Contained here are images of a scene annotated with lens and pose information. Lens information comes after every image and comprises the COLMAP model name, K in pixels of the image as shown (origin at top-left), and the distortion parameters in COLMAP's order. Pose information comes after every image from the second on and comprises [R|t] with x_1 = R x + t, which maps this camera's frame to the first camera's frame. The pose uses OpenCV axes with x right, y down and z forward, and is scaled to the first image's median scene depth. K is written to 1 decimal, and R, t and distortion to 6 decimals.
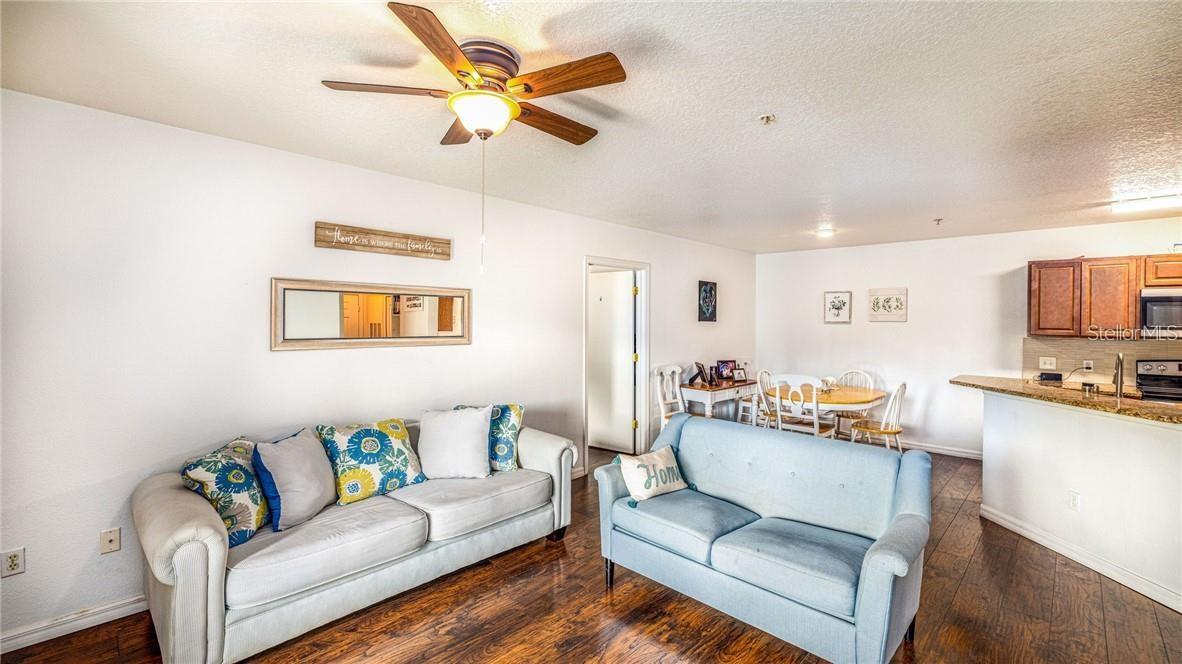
lens RADIAL K [[505.6, 0, 587.3], [0, 505.6, 323.9], [0, 0, 1]] dist [-0.000885, -0.000024]
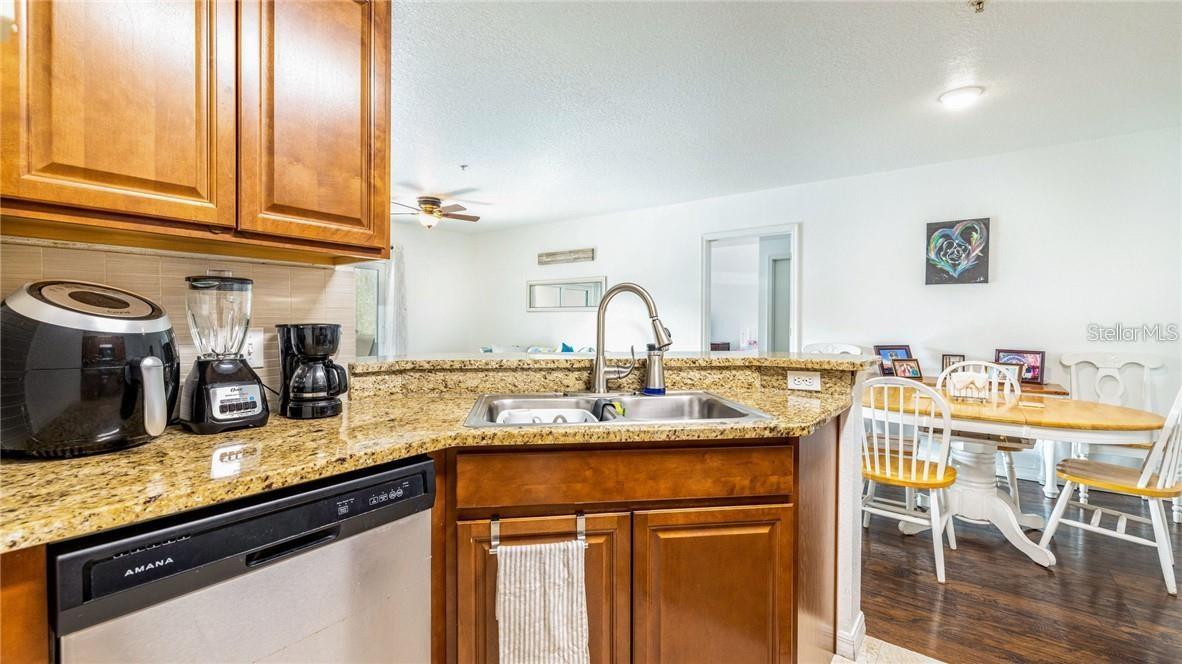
lens RADIAL K [[505.6, 0, 585.8], [0, 505.6, 324.5], [0, 0, 1]] dist [-0.000885, -0.000024]
pose [[0.106118, 0.002582, -0.994350, 0.829526], [-0.007731, 0.999969, 0.001771, 0.049578], [0.994323, 0.007499, 0.106135, 0.478020]]
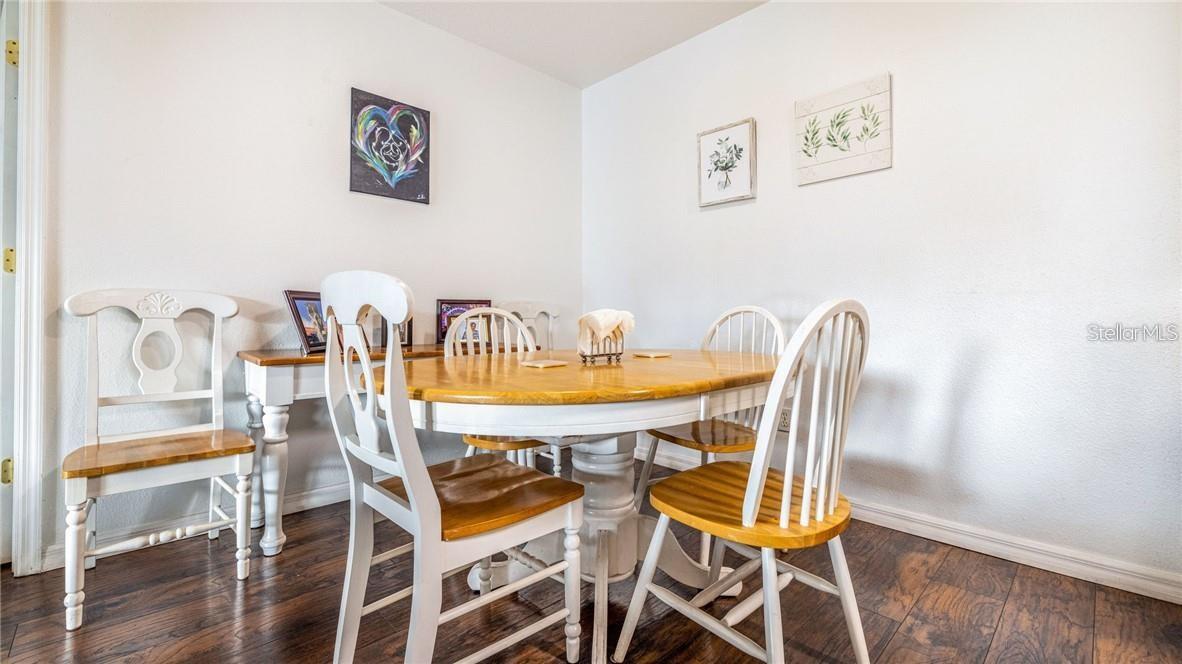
lens RADIAL K [[505.6, 0, 581.3], [0, 505.6, 309.9], [0, 0, 1]] dist [-0.000885, -0.000024]
pose [[0.999084, -0.009035, -0.041822, 0.410670], [0.008328, 0.999820, -0.017047, 0.094097], [0.041968, 0.016684, 0.998980, 0.612564]]
